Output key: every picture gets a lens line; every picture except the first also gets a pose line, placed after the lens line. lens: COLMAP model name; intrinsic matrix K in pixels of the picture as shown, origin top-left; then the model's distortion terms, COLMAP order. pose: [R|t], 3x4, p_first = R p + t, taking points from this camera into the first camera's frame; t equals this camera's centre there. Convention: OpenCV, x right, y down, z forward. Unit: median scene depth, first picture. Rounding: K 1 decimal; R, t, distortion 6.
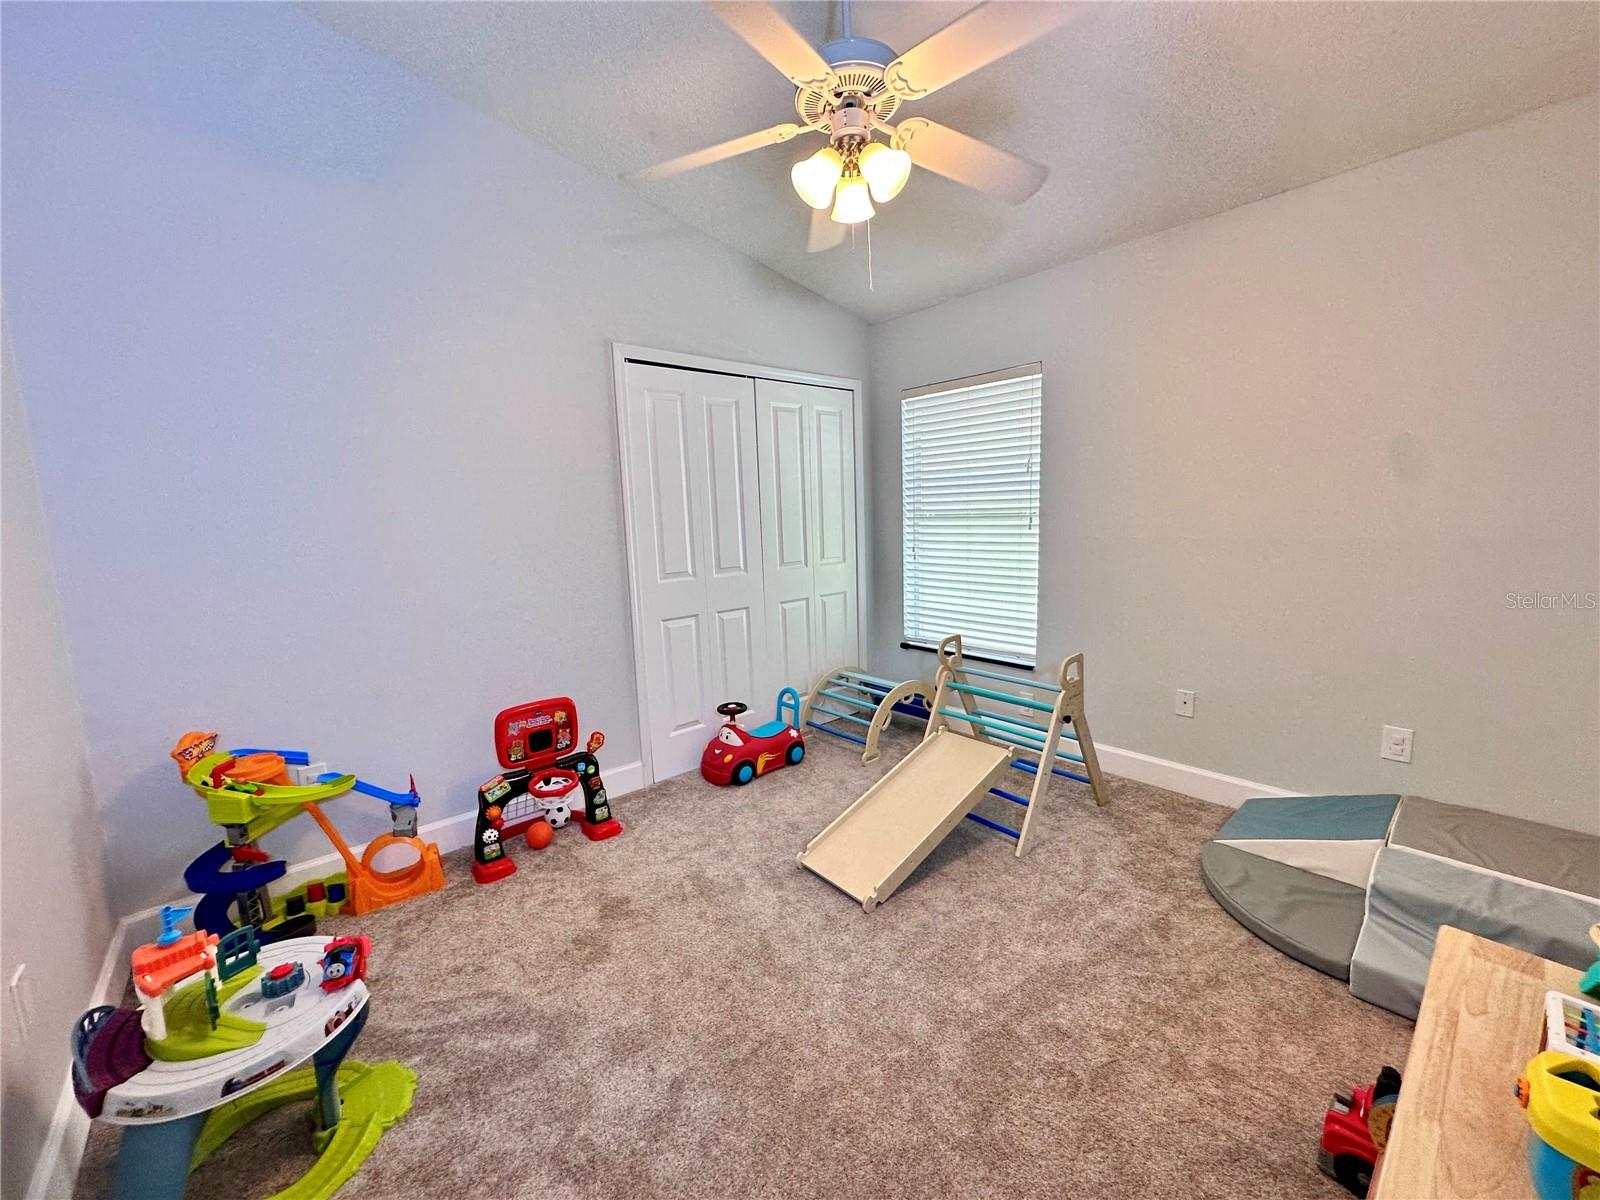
lens RADIAL K [[638.8, 0, 799.9], [0, 638.8, 599.4], [0, 0, 1]] dist [0.000103, -0.000324]
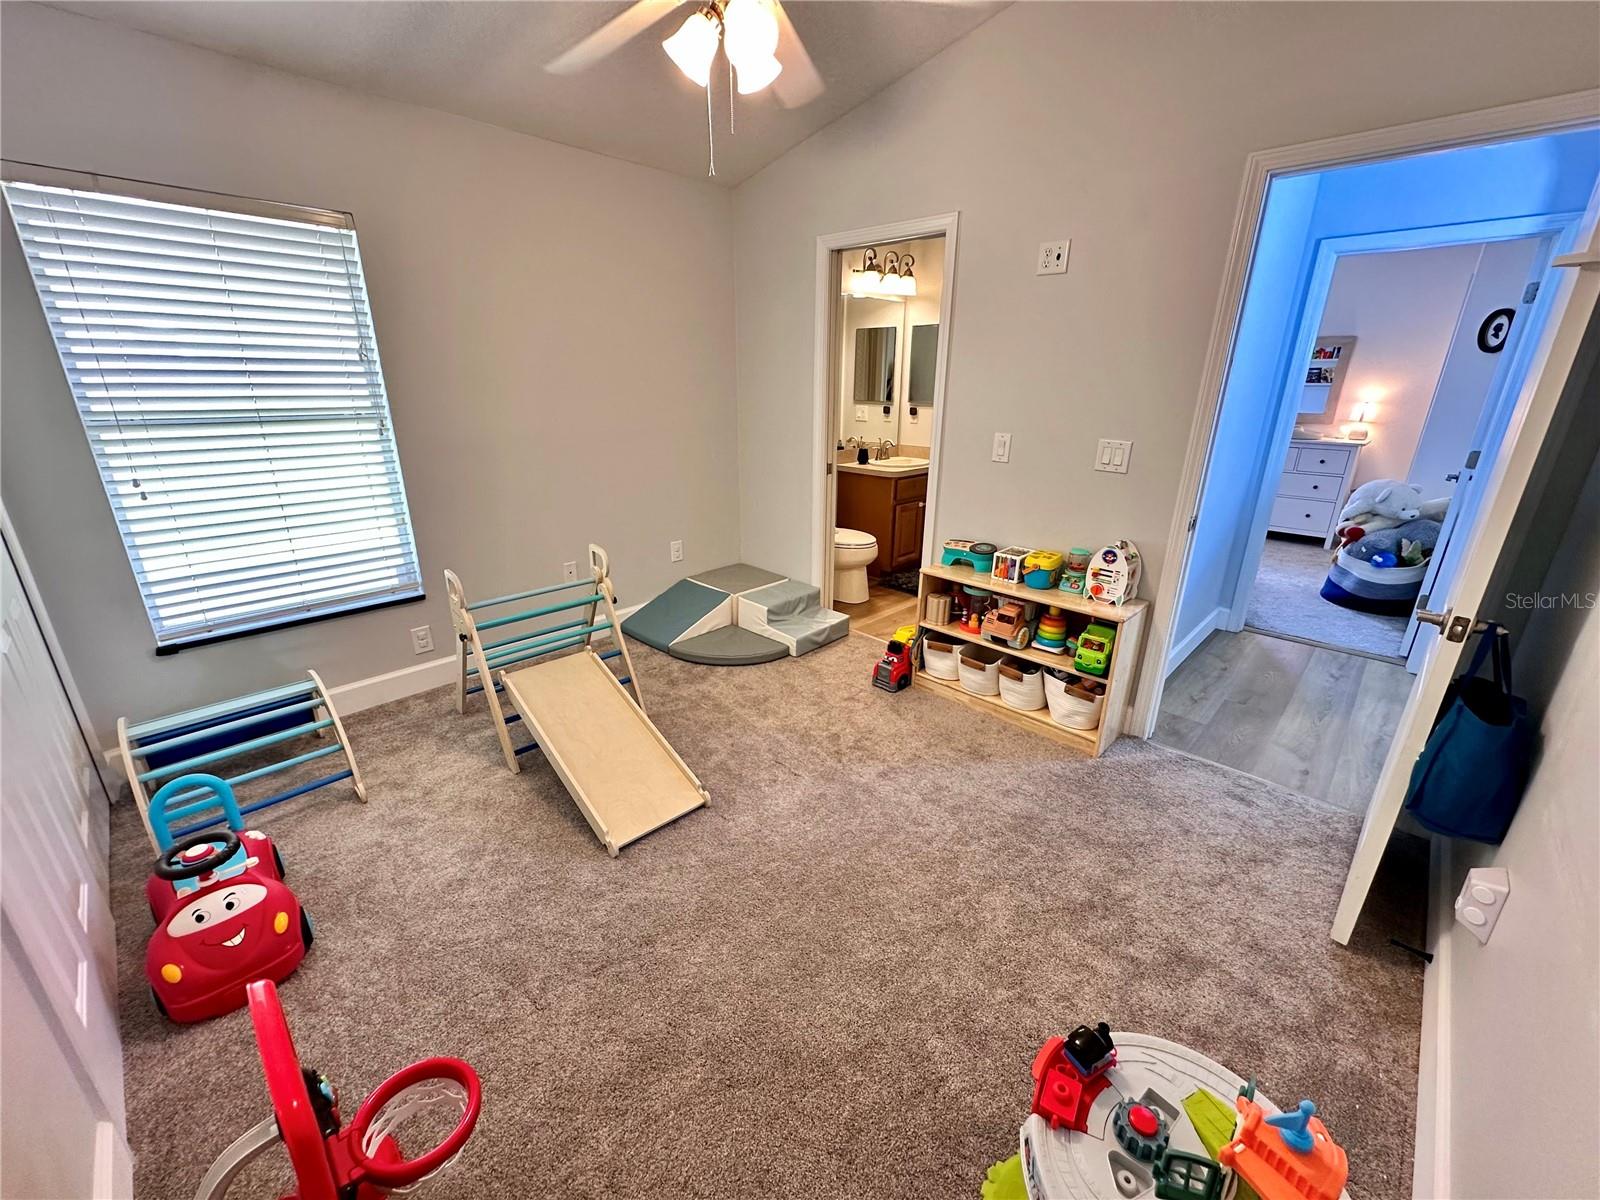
lens RADIAL K [[638.8, 0, 802.3], [0, 638.8, 598.4], [0, 0, 1]] dist [0.000103, -0.000324]
pose [[-0.088314, -0.293075, 0.952002, -0.549093], [0.134959, 0.943403, 0.302947, -0.091465], [-0.986908, 0.155236, -0.043763, 0.563892]]
